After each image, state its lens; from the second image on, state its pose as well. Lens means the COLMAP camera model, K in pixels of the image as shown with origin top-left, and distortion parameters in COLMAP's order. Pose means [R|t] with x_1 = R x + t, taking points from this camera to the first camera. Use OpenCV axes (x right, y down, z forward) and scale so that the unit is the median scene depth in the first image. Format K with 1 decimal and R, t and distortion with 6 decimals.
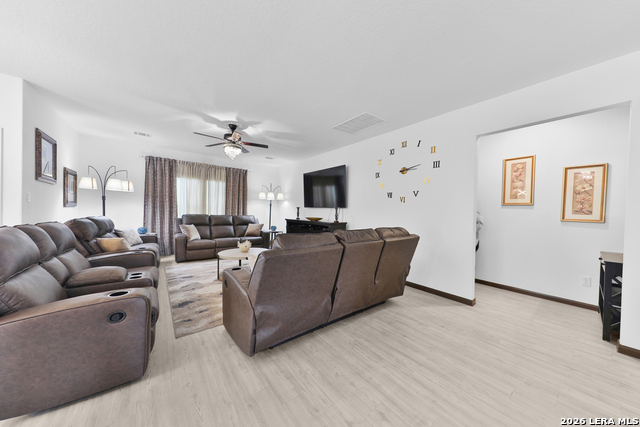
lens RADIAL K [[216.9, 0, 321.0], [0, 216.9, 215.7], [0, 0, 1]] dist [0.000979, 0.000030]
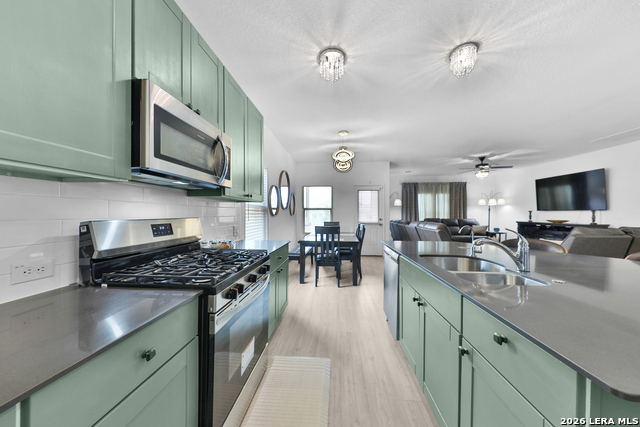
lens RADIAL K [[209.1, 0, 320.0], [0, 209.1, 213.5], [0, 0, 1]] dist [-0.000062, 0.000002]
pose [[0.728412, -0.025526, -0.684663, -0.153714], [0.002779, 0.999408, -0.034305, 0.007885], [0.685133, 0.023085, 0.728052, -0.498257]]
